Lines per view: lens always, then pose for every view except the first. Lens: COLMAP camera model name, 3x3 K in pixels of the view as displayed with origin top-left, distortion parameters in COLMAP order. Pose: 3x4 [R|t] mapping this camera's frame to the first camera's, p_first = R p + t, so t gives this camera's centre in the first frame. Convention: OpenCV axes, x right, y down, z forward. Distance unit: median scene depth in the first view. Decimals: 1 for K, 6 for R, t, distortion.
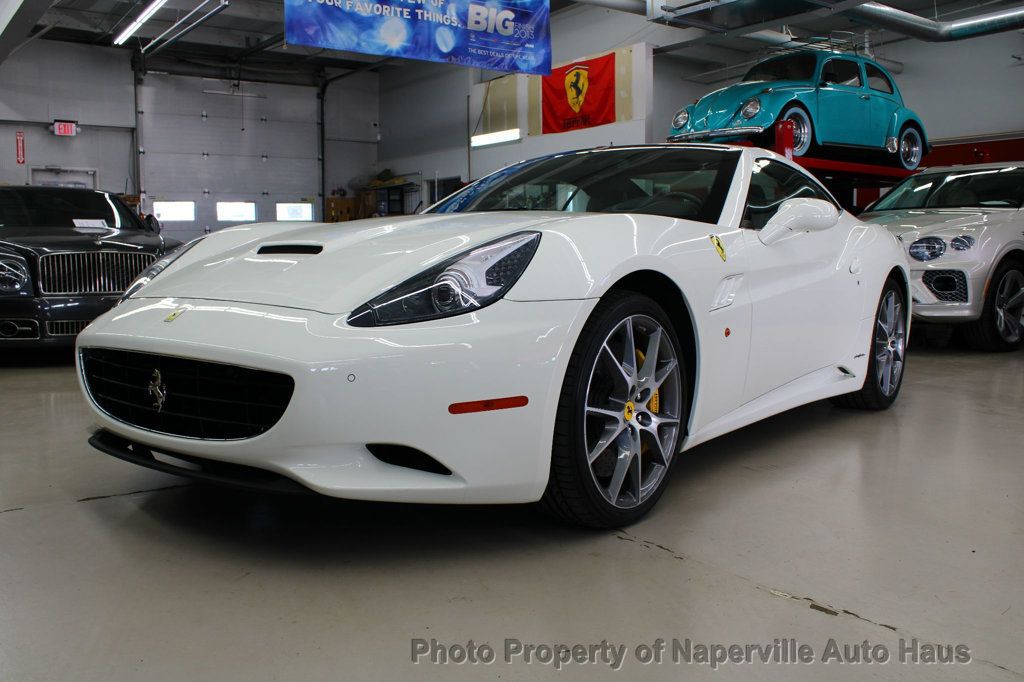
lens RADIAL K [[928.9, 0, 507.6], [0, 928.9, 354.6], [0, 0, 1]] dist [-0.153533, 0.134621]
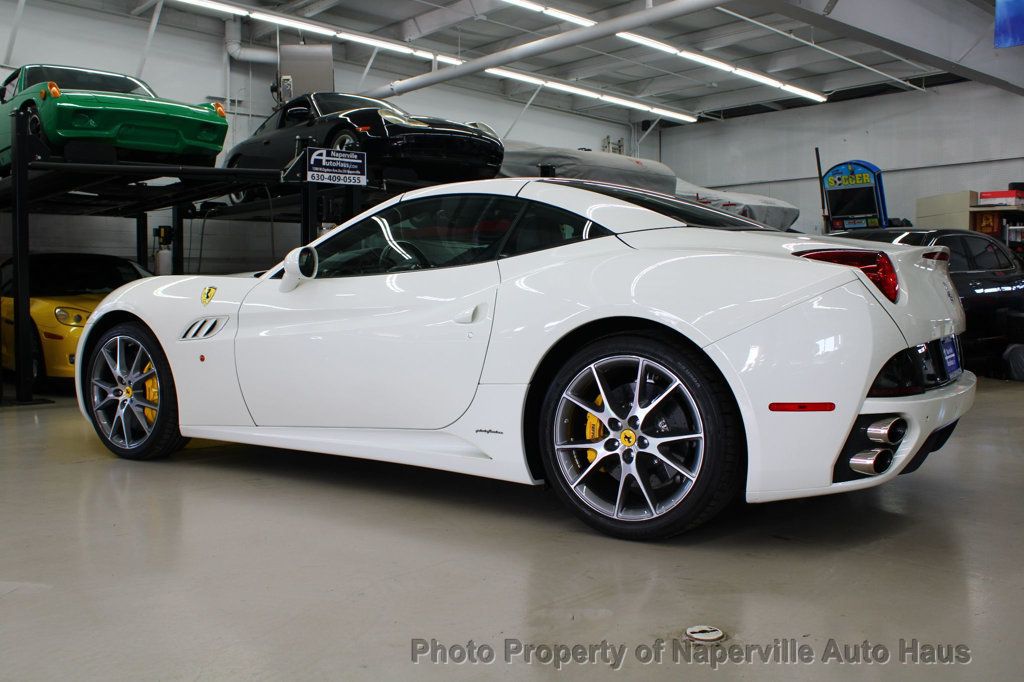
lens RADIAL K [[992.7, 0, 512.0], [0, 992.7, 341.0], [0, 0, 1]] dist [-0.156876, 0.190557]
pose [[0.079549, 0.049989, -0.995577, 0.624646], [-0.105057, 0.993600, 0.041496, -0.057530], [0.991279, 0.101292, 0.084292, 0.487370]]
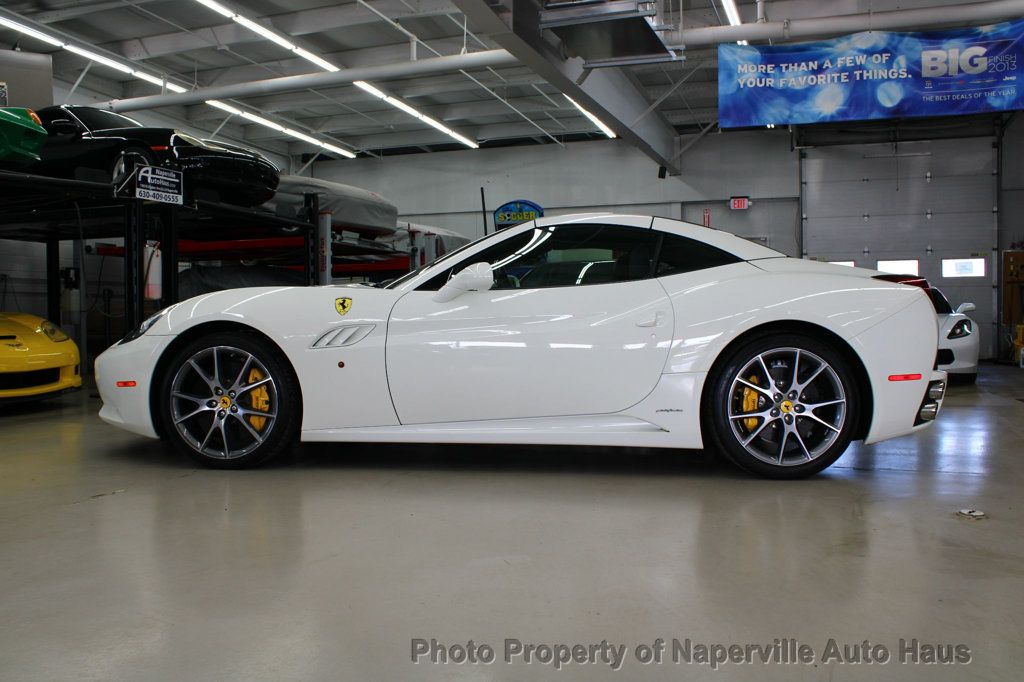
lens RADIAL K [[928.9, 0, 507.6], [0, 928.9, 354.6], [0, 0, 1]] dist [-0.153533, 0.134621]
pose [[0.546338, 0.036537, -0.836768, 0.580482], [-0.087418, 0.996079, -0.013584, -0.015963], [0.832991, 0.080570, 0.547390, 0.157457]]
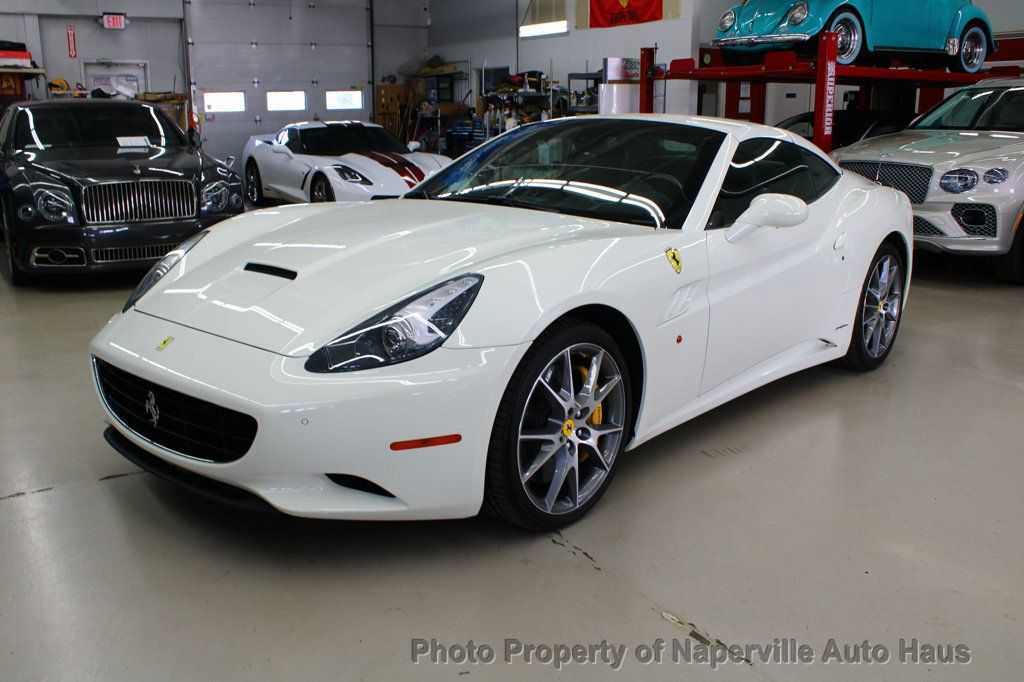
lens RADIAL K [[934.5, 0, 506.7], [0, 934.5, 358.6], [0, 0, 1]] dist [-0.154150, 0.138505]
pose [[0.997148, 0.023671, -0.071665, 0.042860], [-0.012531, 0.988289, 0.152075, -0.060323], [0.074425, -0.150743, 0.985767, -0.030849]]
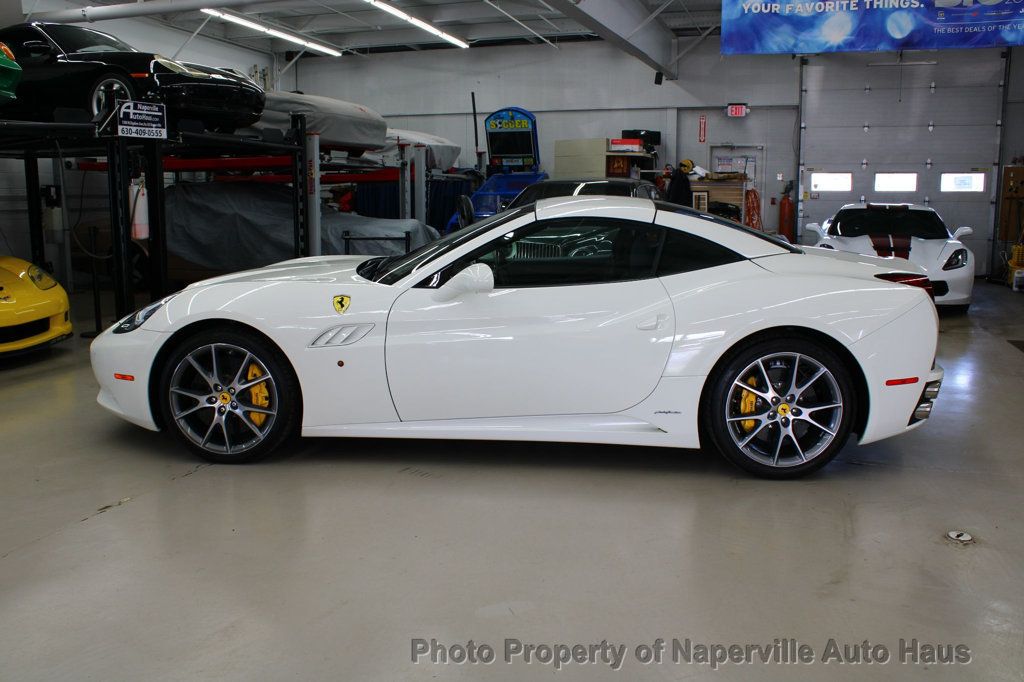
lens RADIAL K [[934.5, 0, 506.7], [0, 934.5, 358.6], [0, 0, 1]] dist [-0.154150, 0.138505]
pose [[0.556757, 0.153048, -0.816454, 0.571633], [-0.092790, 0.988188, 0.121964, -0.085058], [0.825476, 0.007854, 0.564382, 0.147001]]
